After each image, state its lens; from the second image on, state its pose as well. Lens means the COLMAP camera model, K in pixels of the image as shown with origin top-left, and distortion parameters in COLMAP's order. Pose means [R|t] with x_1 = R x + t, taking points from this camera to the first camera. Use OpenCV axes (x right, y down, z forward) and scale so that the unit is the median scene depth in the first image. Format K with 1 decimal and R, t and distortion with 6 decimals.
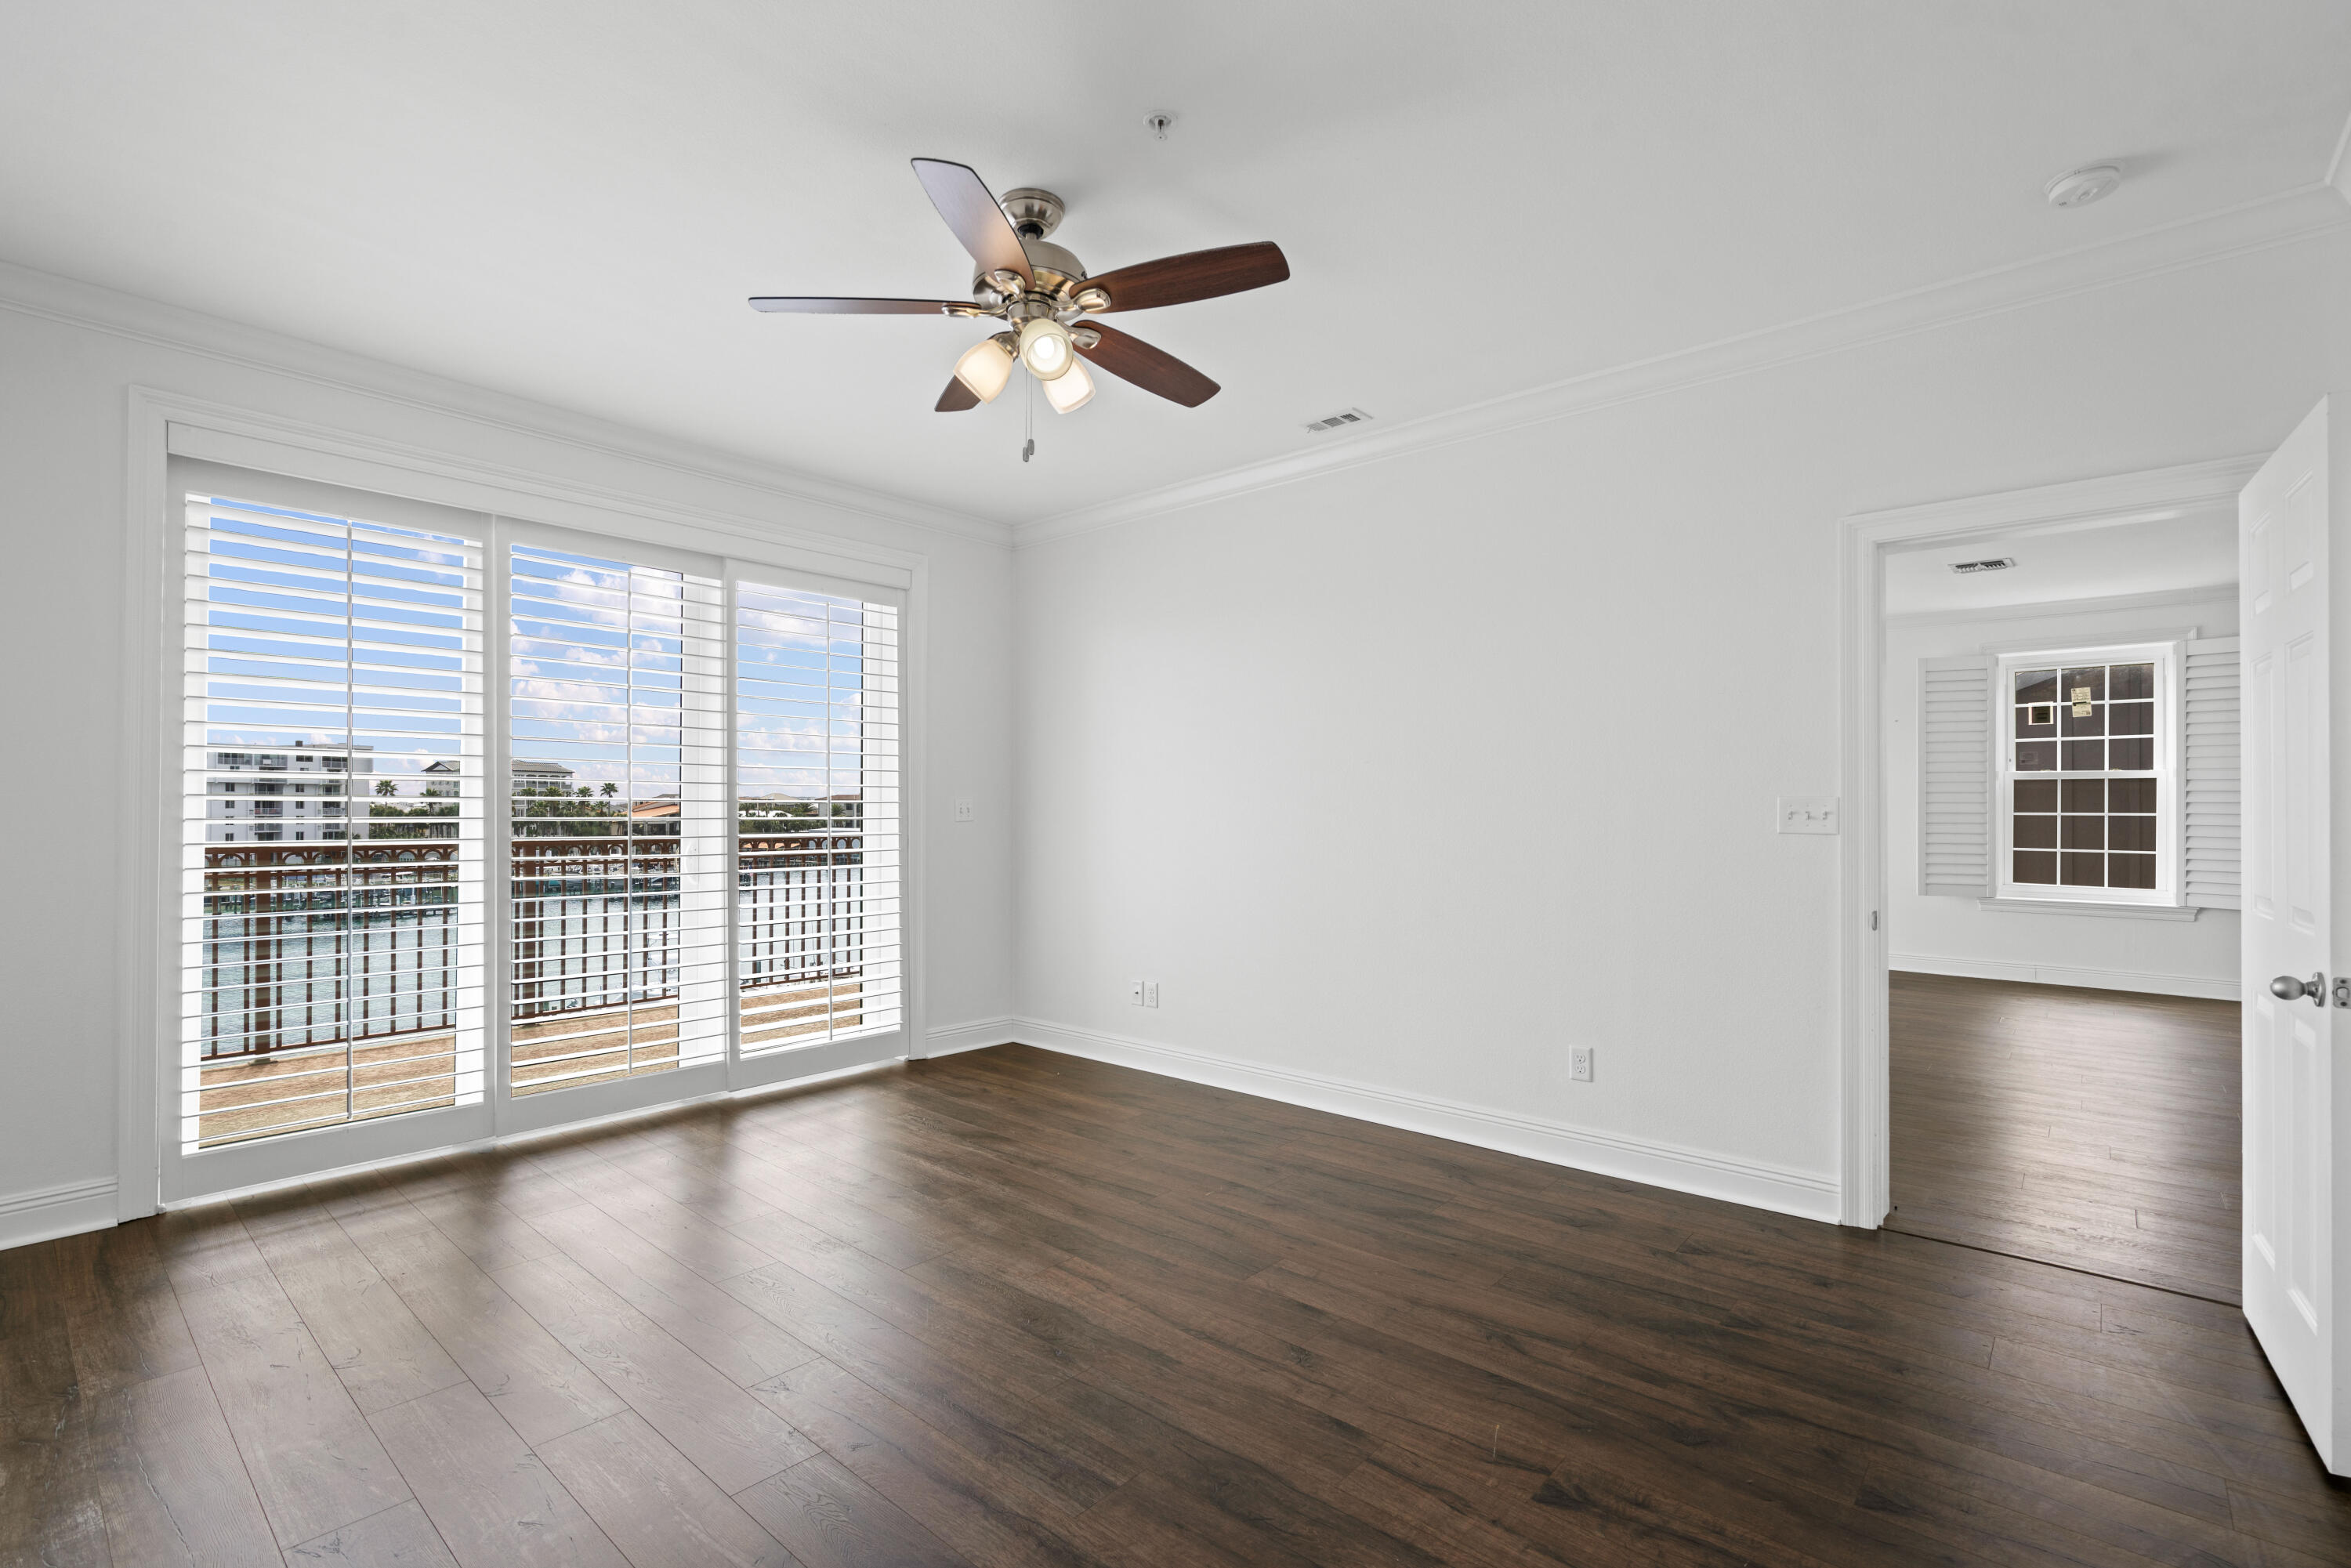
lens RADIAL K [[1069.7, 0, 1179.4], [0, 1069.7, 798.8], [0, 0, 1]] dist [-0.002813, -0.000029]
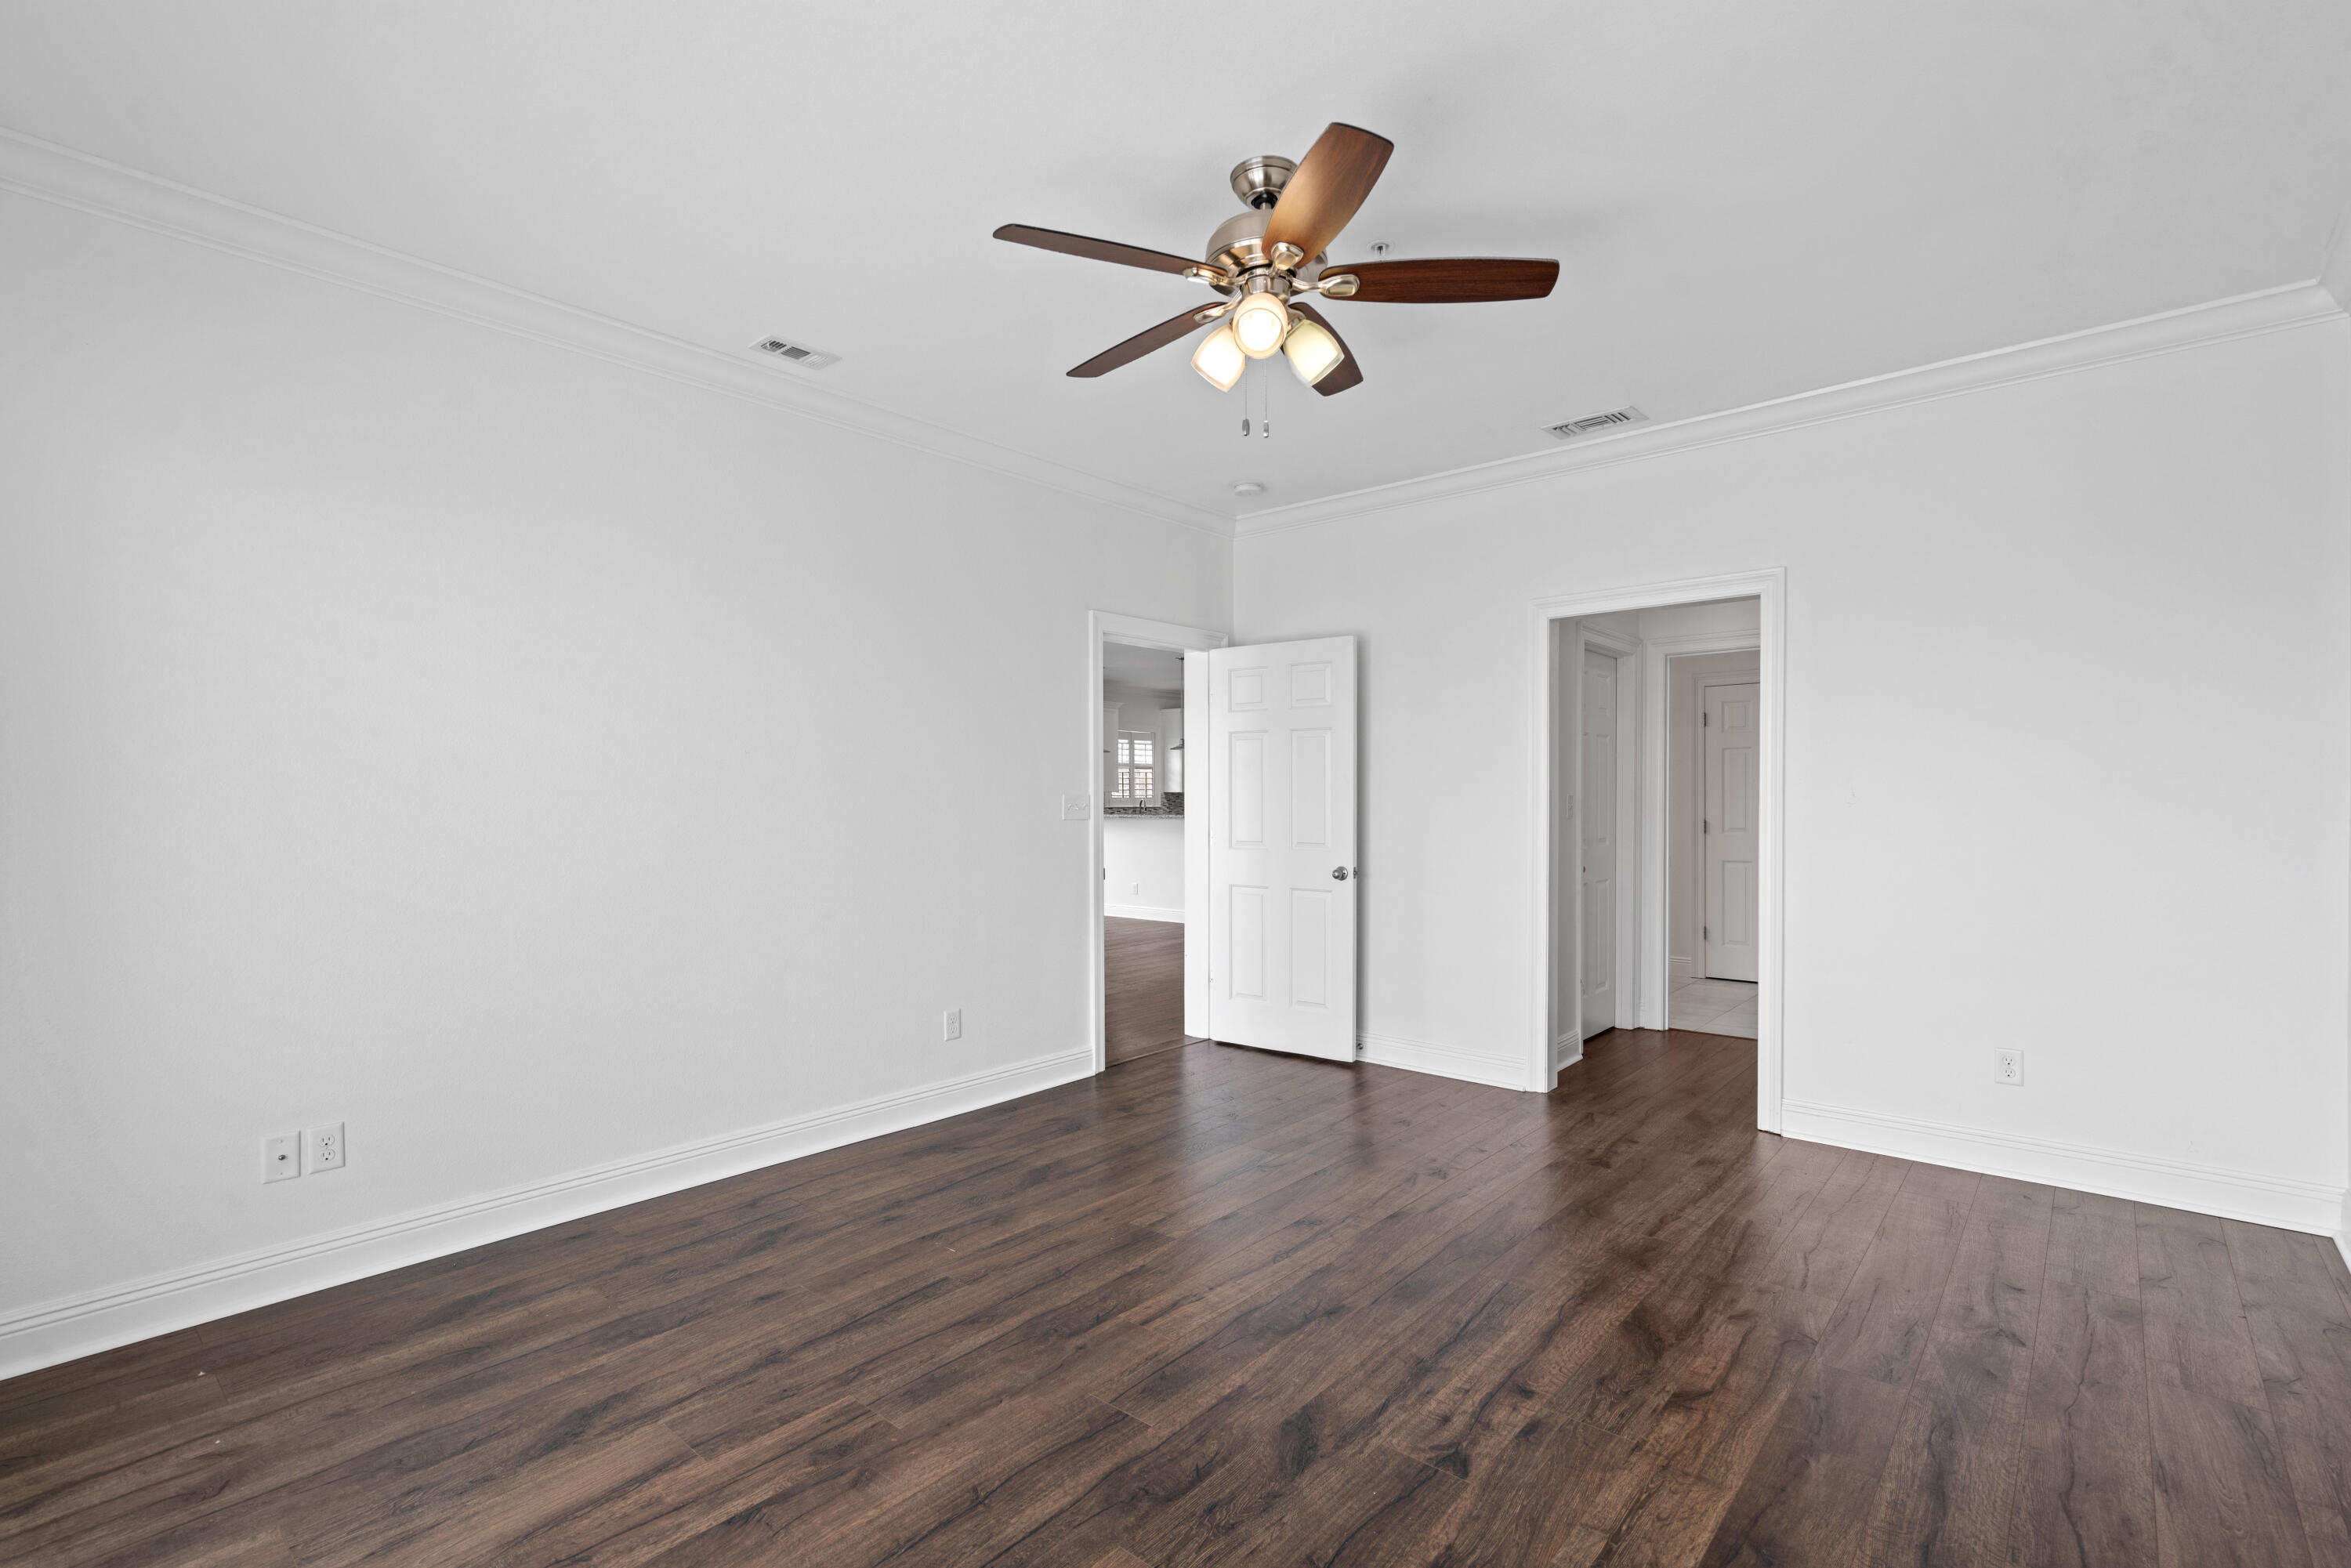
lens RADIAL K [[1069.7, 0, 1174.2], [0, 1069.7, 790.5], [0, 0, 1]] dist [-0.002813, -0.000029]
pose [[-0.008602, 0.010094, 0.999912, -0.820330], [-0.004390, 0.999939, -0.010132, 0.006826], [-0.999953, -0.004477, -0.008557, 0.810572]]
